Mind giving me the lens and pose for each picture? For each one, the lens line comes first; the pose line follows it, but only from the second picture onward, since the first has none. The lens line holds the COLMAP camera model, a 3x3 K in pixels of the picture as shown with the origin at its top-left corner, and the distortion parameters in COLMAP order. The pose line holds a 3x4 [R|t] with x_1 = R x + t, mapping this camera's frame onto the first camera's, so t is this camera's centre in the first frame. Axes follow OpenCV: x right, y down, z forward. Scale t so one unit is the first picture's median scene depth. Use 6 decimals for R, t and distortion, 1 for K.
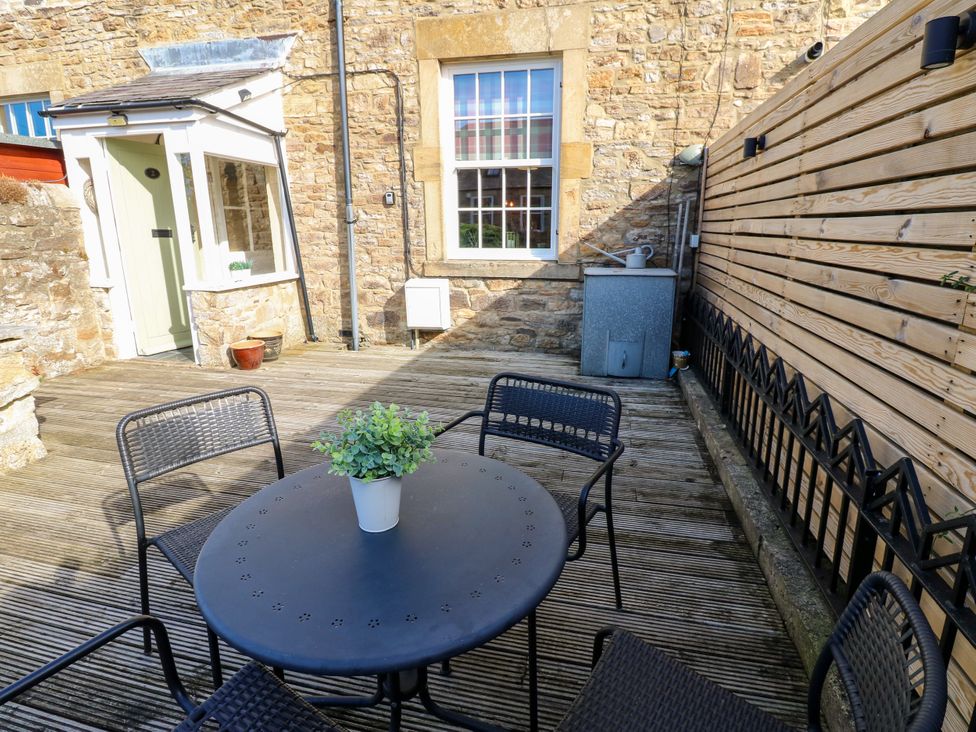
lens RADIAL K [[502.8, 0, 497.6], [0, 502.8, 352.0], [0, 0, 1]] dist [-0.003854, -0.011509]
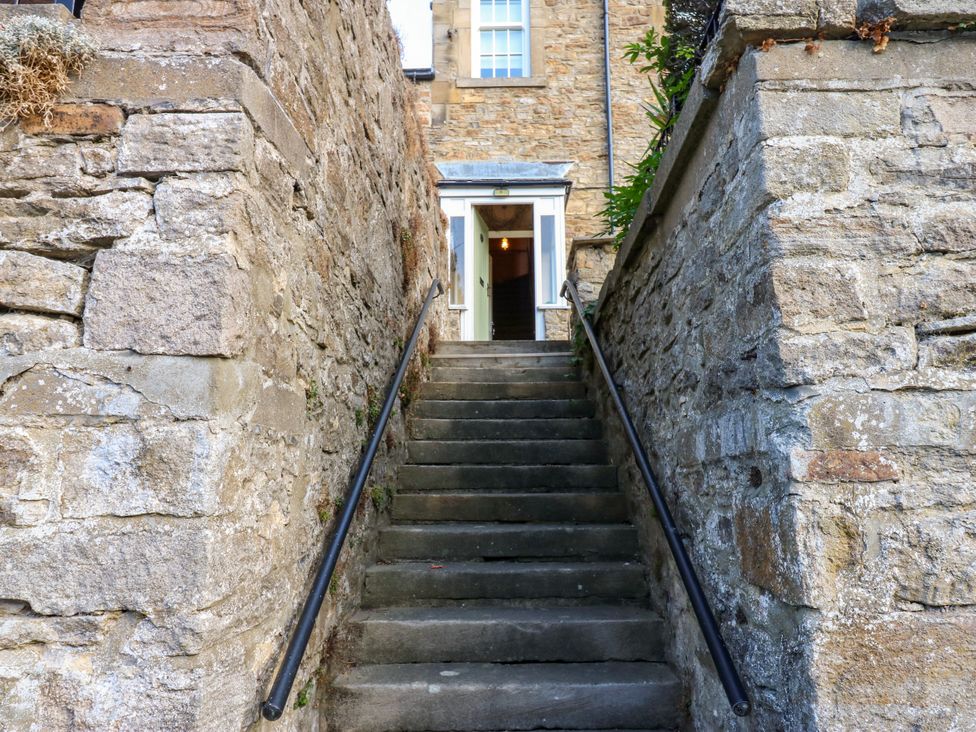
lens RADIAL K [[719.3, 0, 492.3], [0, 719.3, 364.4], [0, 0, 1]] dist [-0.008349, -0.003226]
pose [[0.981302, 0.029496, 0.190199, -0.981786], [0.051548, 0.911812, -0.407359, 0.677513], [-0.185441, 0.409547, 0.893243, -0.512328]]
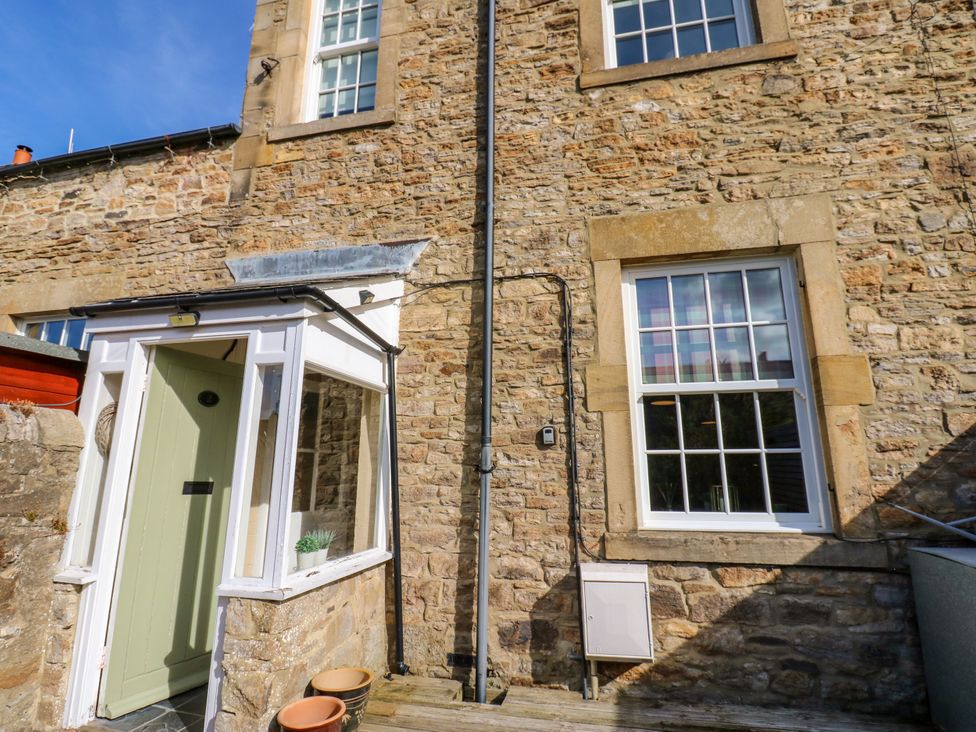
lens RADIAL K [[502.8, 0, 497.7], [0, 502.8, 353.0], [0, 0, 1]] dist [-0.003854, -0.011509]
pose [[0.999934, -0.002444, -0.011259, -0.282169], [-0.002979, 0.889171, -0.457566, -0.099131], [0.011129, 0.457569, 0.889105, 0.359265]]
